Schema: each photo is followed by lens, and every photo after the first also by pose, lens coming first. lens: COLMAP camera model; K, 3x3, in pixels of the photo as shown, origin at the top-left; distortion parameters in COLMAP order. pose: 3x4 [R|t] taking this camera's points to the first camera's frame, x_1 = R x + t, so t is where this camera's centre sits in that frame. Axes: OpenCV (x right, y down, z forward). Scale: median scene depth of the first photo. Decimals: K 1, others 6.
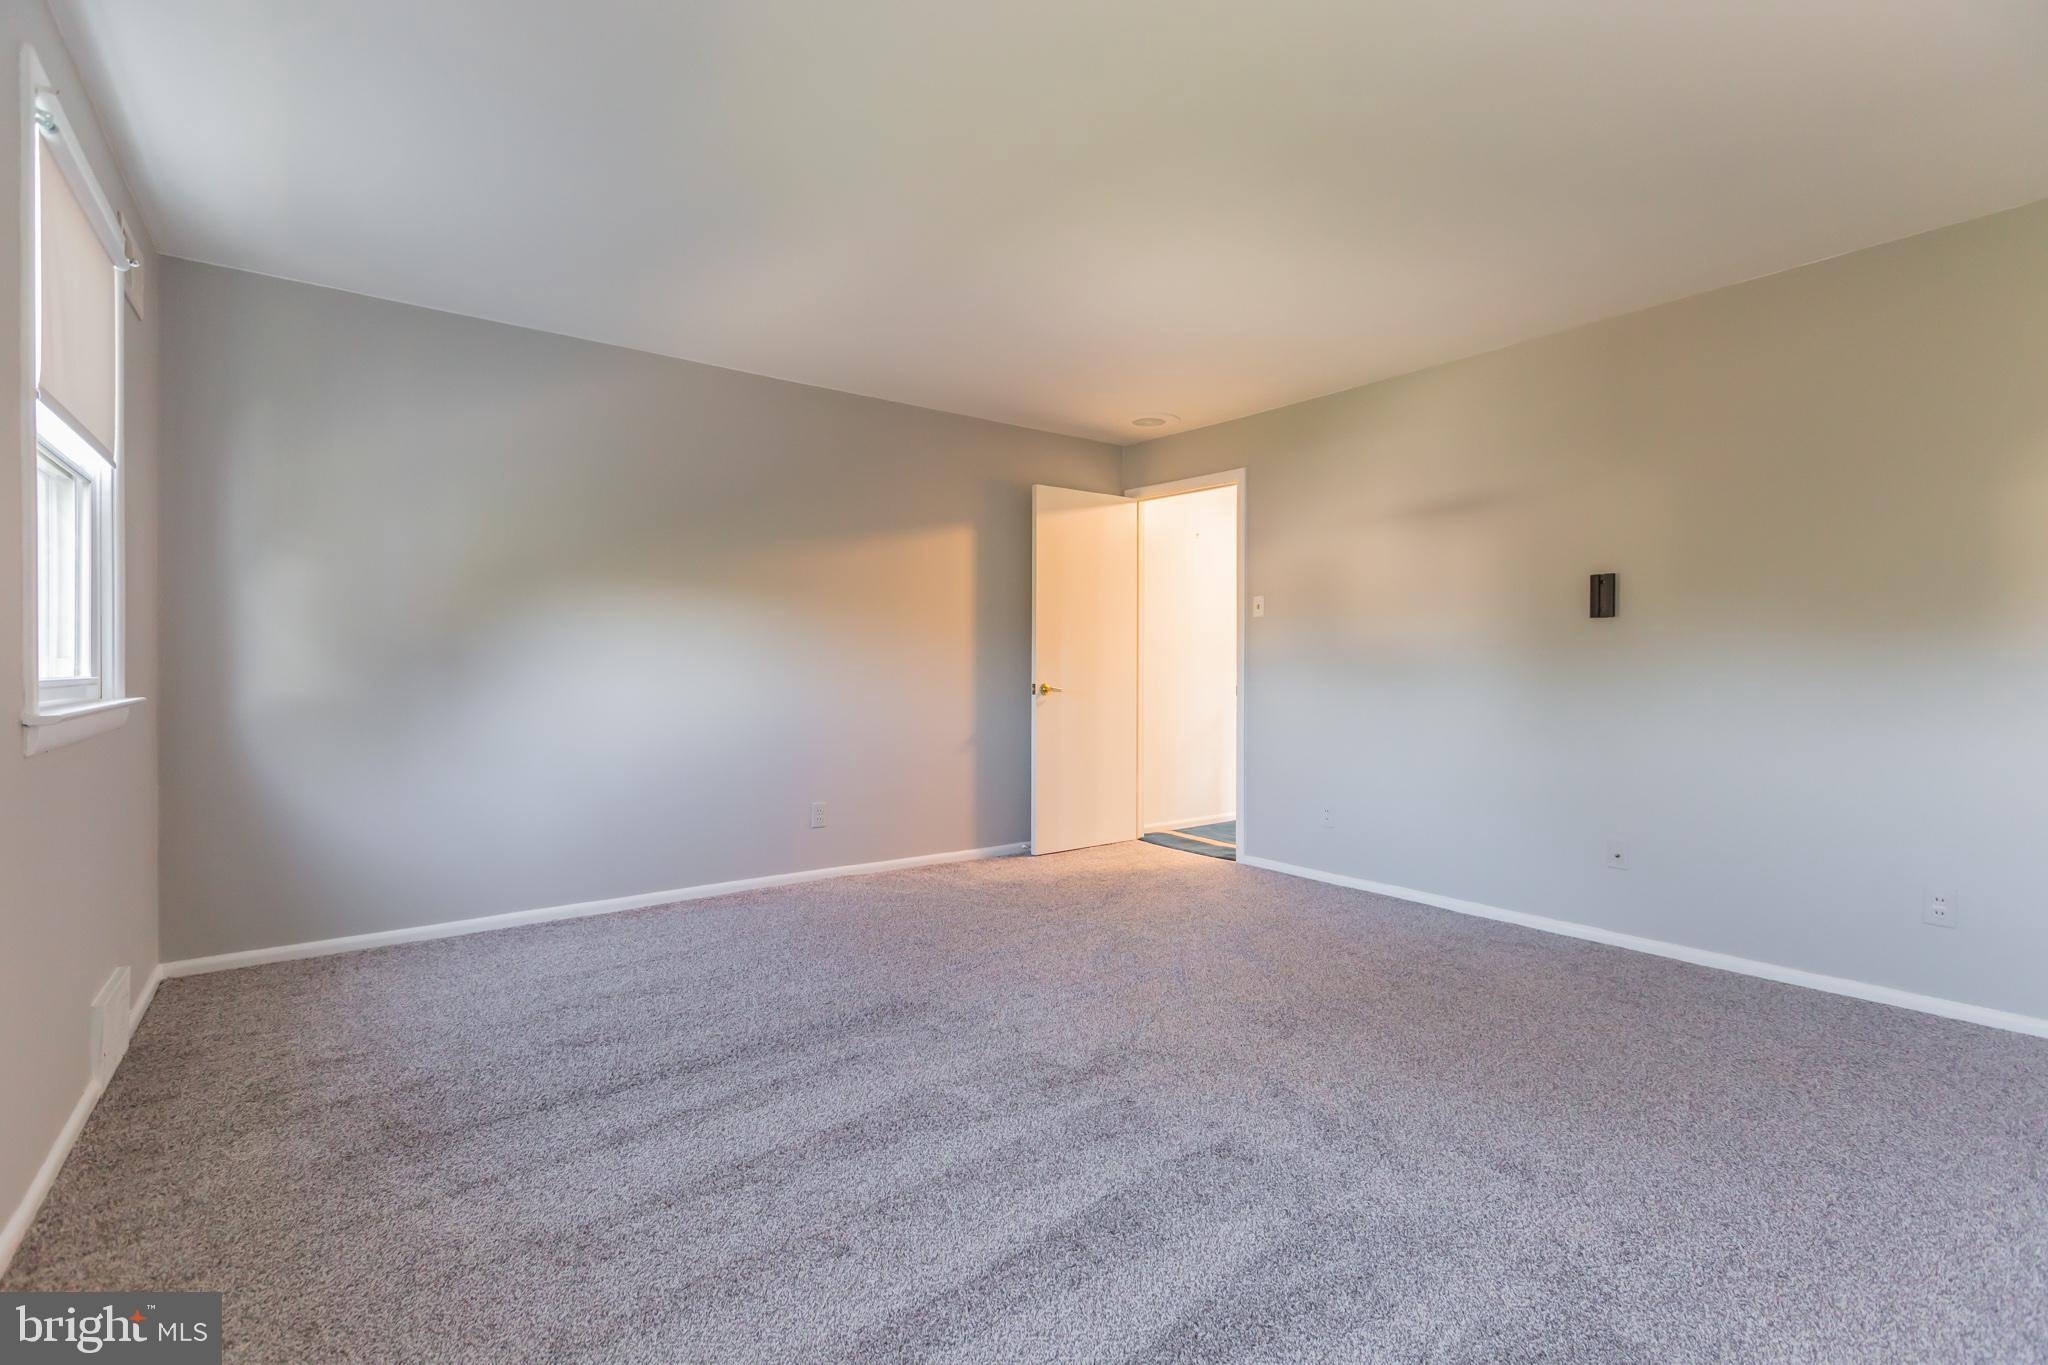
lens RADIAL K [[952.7, 0, 1021.9], [0, 952.7, 674.6], [0, 0, 1]] dist [0.001213, 0.000096]
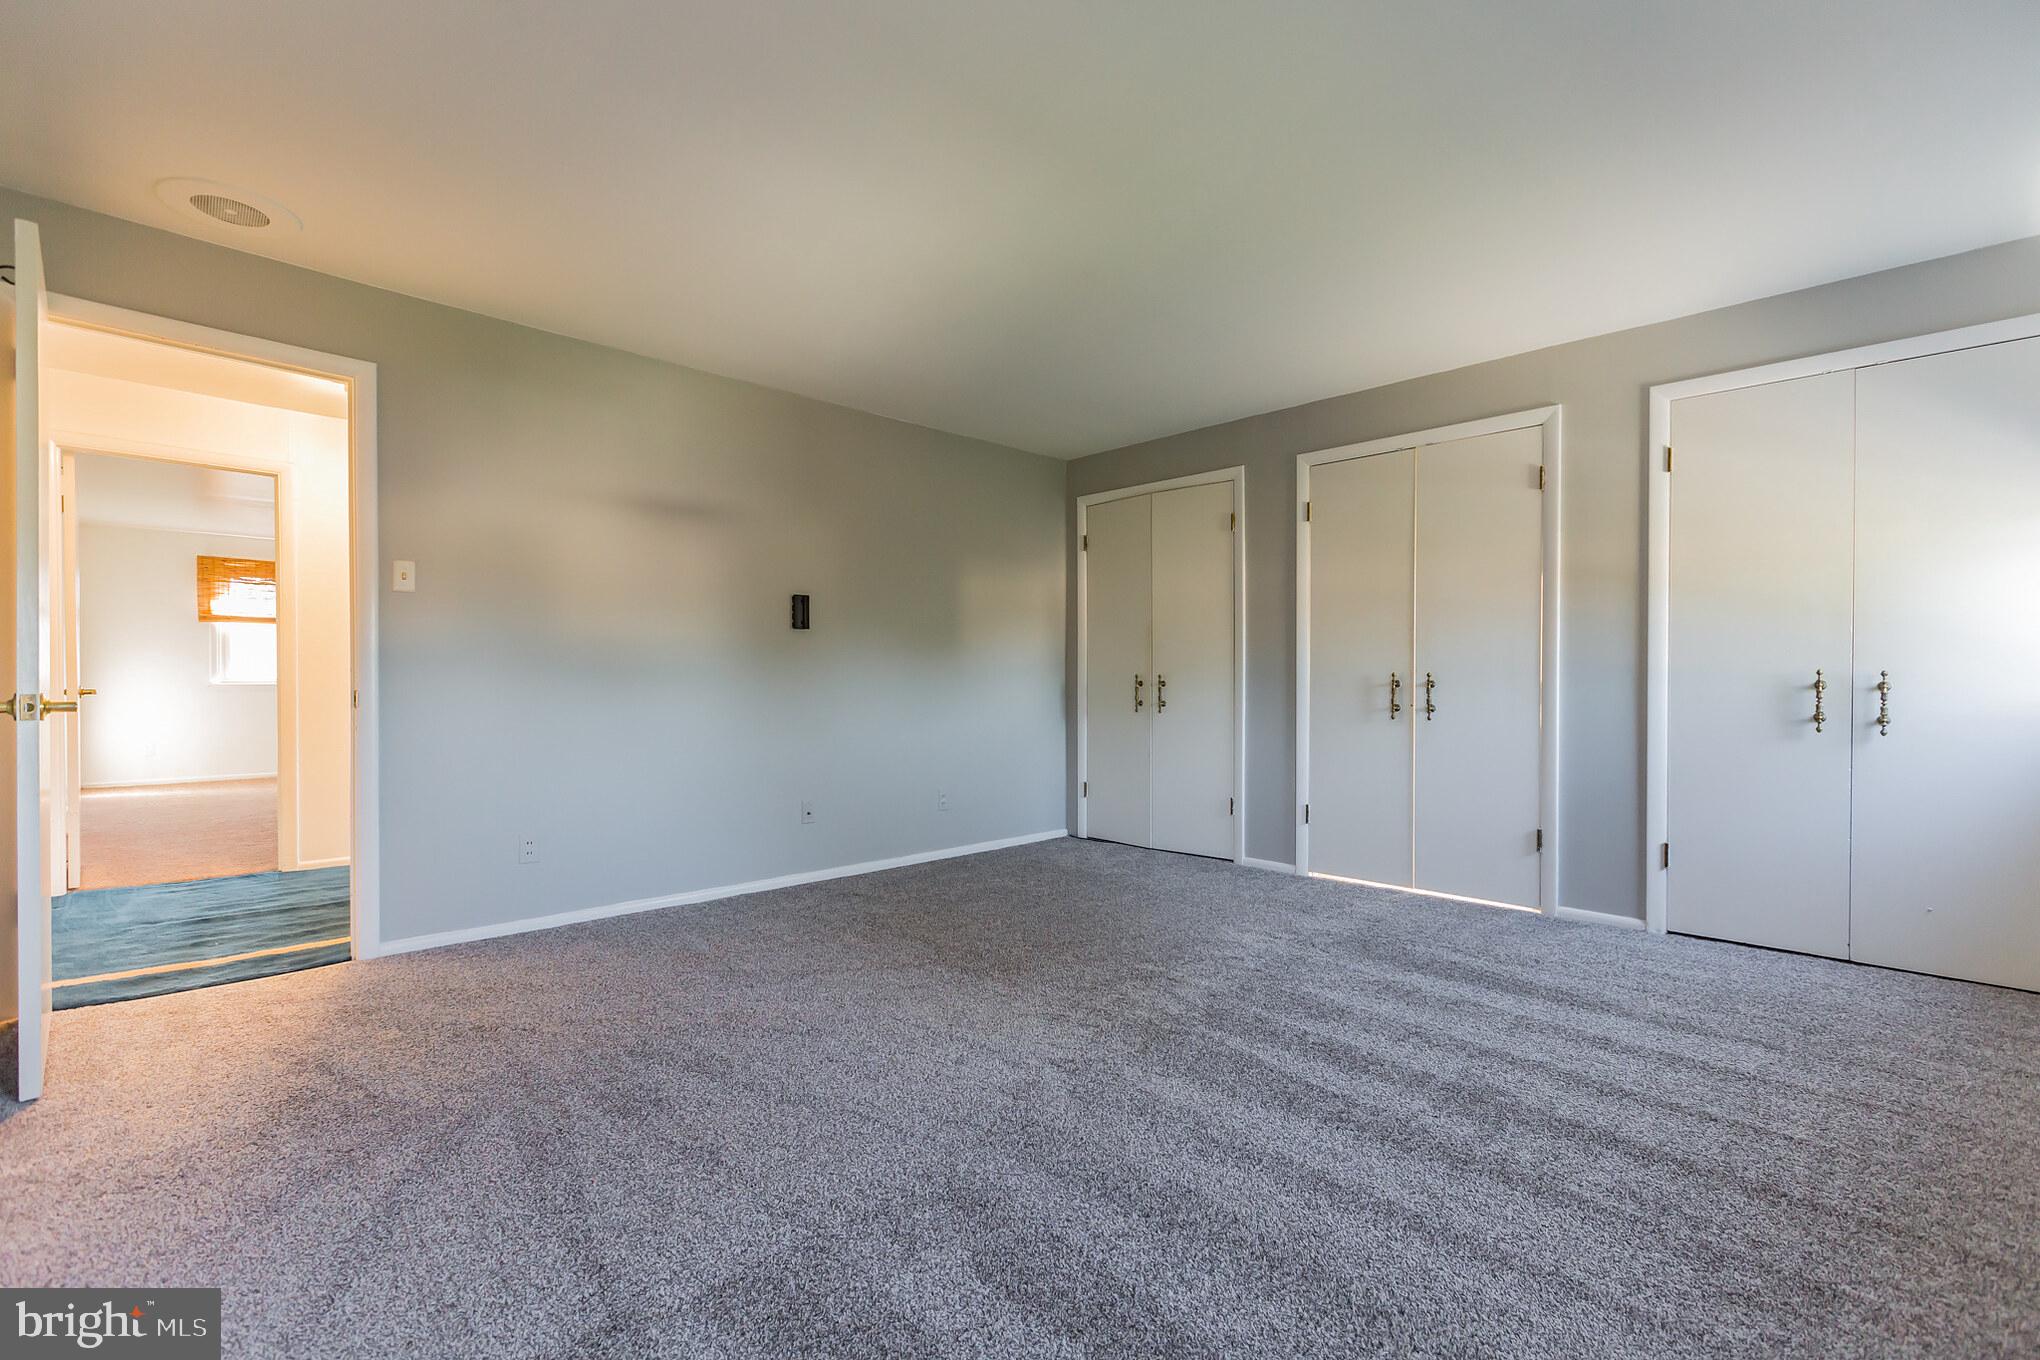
lens RADIAL K [[924.6, 0, 1017.3], [0, 924.6, 684.7], [0, 0, 1]] dist [0.000184, -0.000431]
pose [[-0.168088, -0.018241, 0.985603, -0.518390], [-0.002061, 0.999833, 0.018153, -0.006154], [-0.985770, 0.001020, -0.168098, 0.719184]]
